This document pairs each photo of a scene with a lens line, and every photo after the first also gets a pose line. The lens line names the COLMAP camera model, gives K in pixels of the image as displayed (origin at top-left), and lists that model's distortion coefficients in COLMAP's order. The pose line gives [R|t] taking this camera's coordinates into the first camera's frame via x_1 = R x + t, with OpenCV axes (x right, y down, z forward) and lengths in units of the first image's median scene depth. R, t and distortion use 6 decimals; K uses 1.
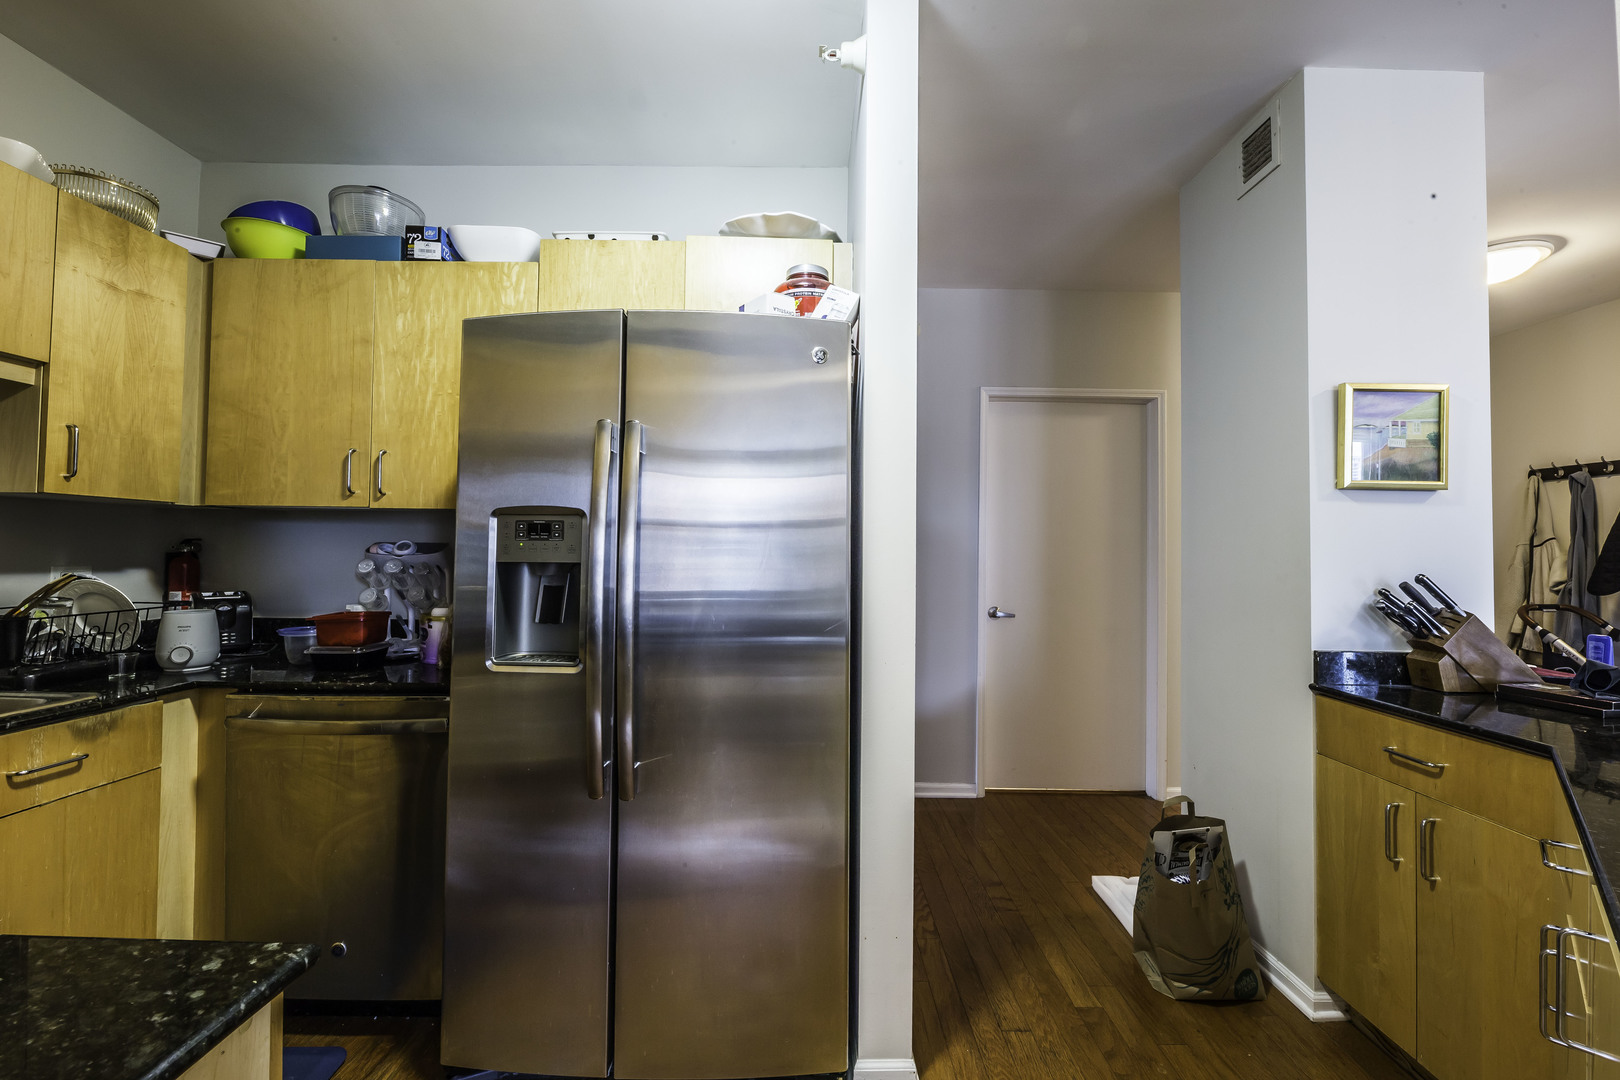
lens RADIAL K [[655.5, 0, 811.4], [0, 655.5, 534.1], [0, 0, 1]] dist [-0.001025, -0.001813]
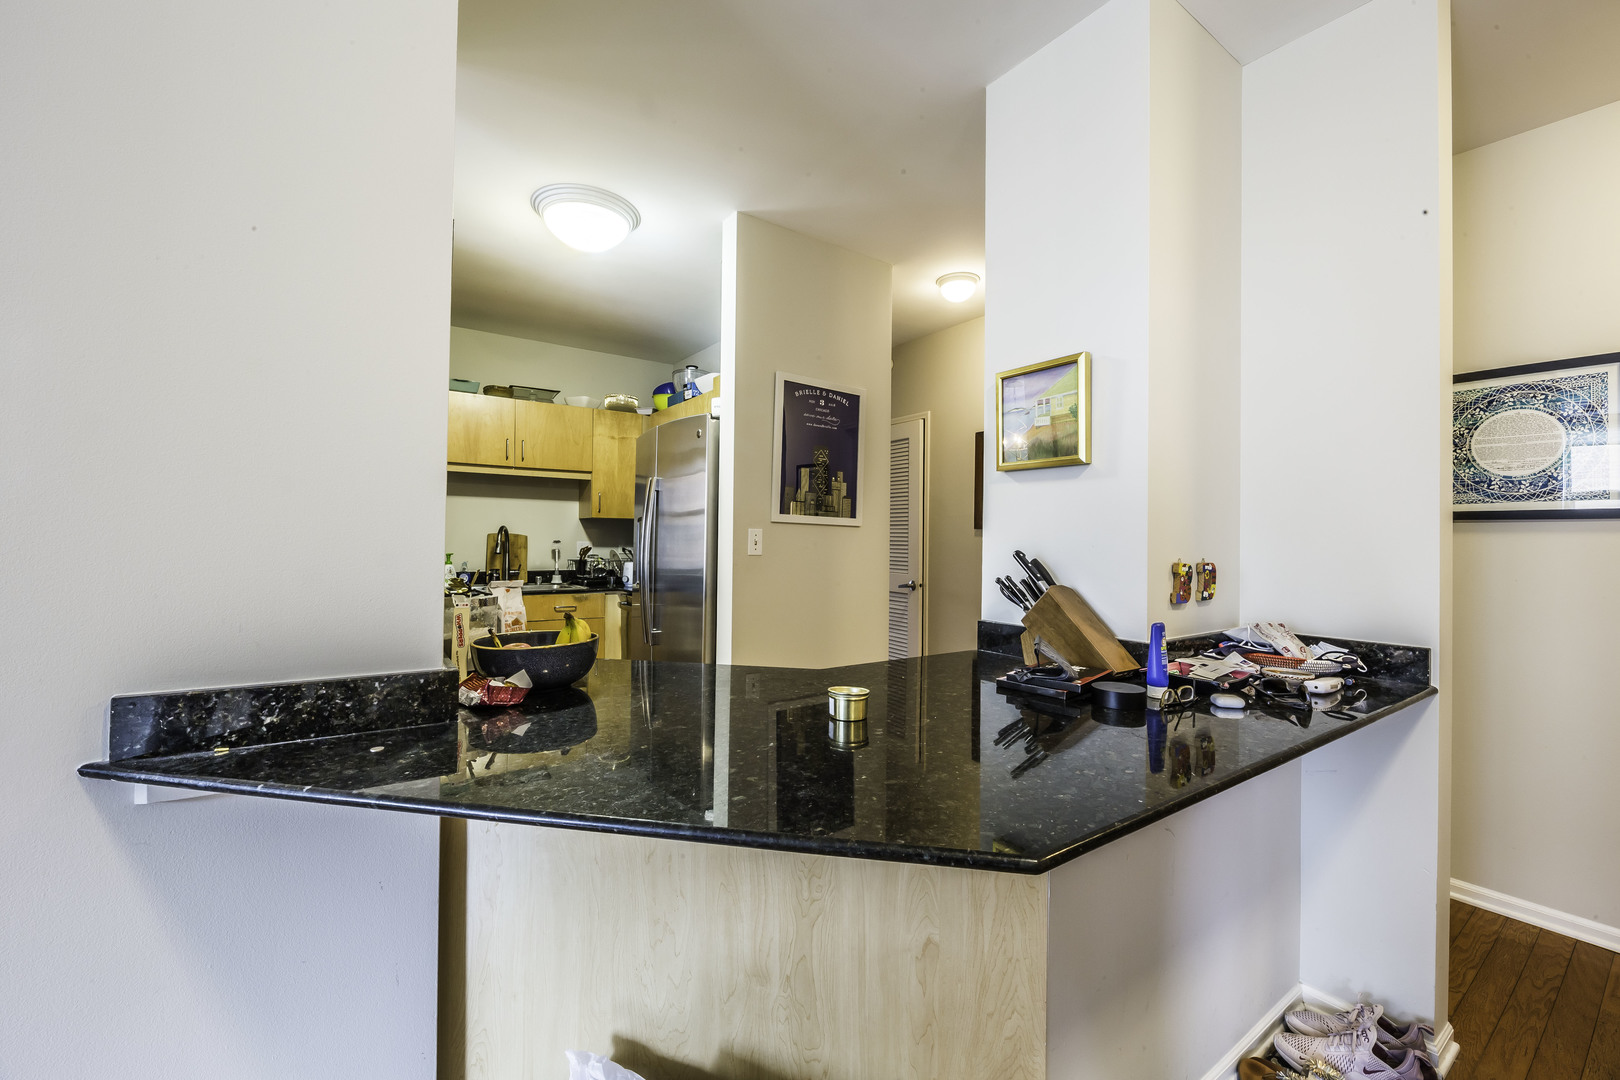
lens RADIAL K [[655.5, 0, 811.4], [0, 655.5, 534.1], [0, 0, 1]] dist [-0.001025, -0.001813]
pose [[0.573950, -0.012906, -0.818789, 1.543397], [0.014361, 0.999881, -0.005693, 0.034865], [0.818764, -0.008491, 0.574067, 0.135372]]
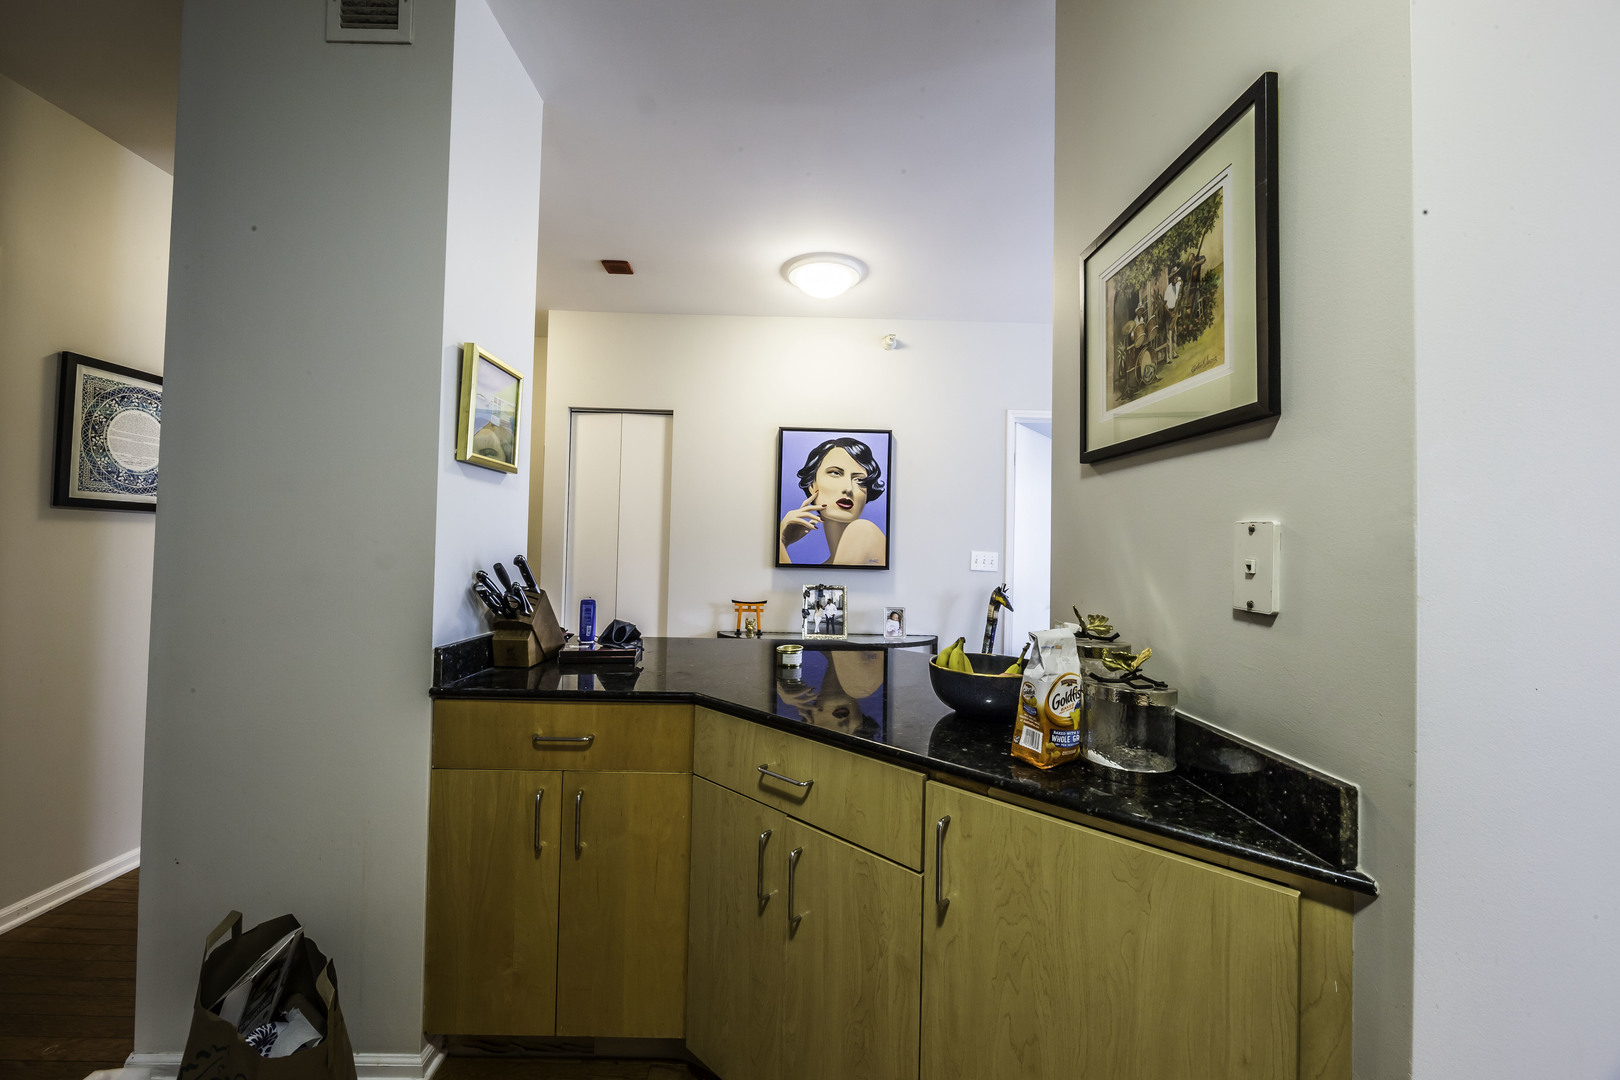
lens RADIAL K [[655.5, 0, 811.4], [0, 655.5, 534.1], [0, 0, 1]] dist [-0.001025, -0.001813]
pose [[-0.004204, 0.009468, 0.999946, -0.081471], [-0.045265, 0.998928, -0.009649, 0.017655], [-0.998966, -0.045303, -0.003771, 0.540115]]
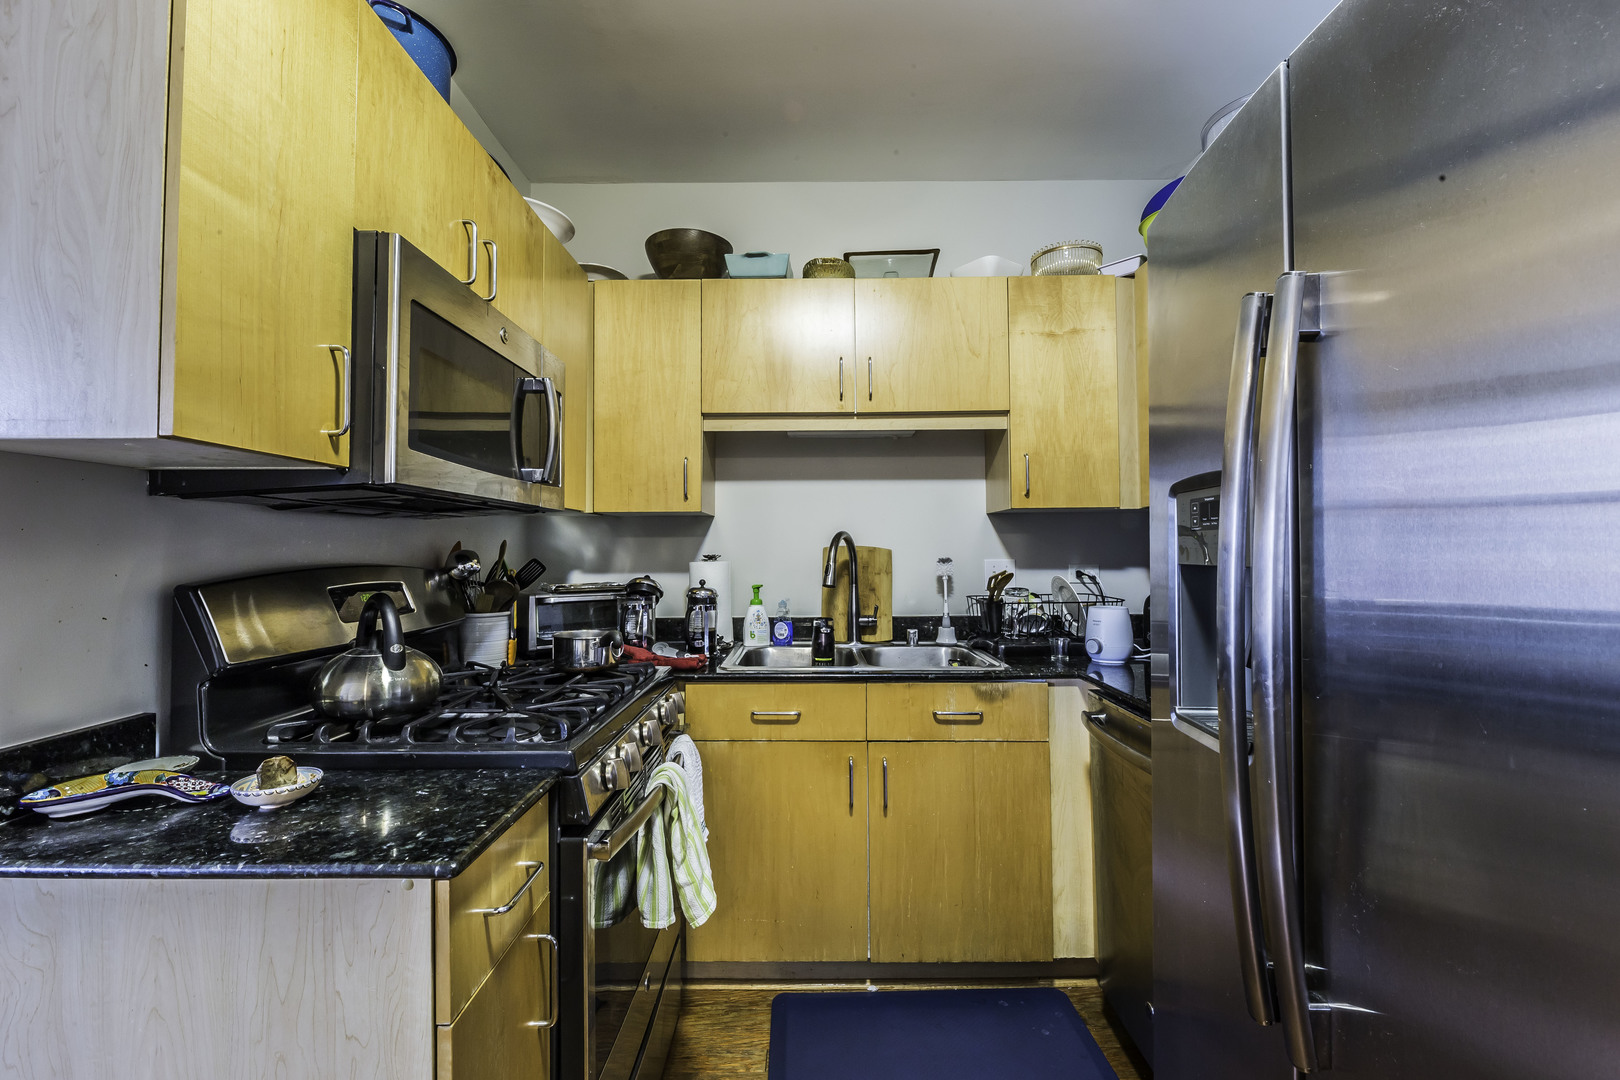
lens RADIAL K [[655.5, 0, 811.4], [0, 655.5, 534.1], [0, 0, 1]] dist [-0.001025, -0.001813]
pose [[-0.009398, -0.031944, -0.999445, 0.142147], [0.032056, 0.998966, -0.032230, 0.017082], [0.999442, -0.032341, -0.008364, 0.549285]]
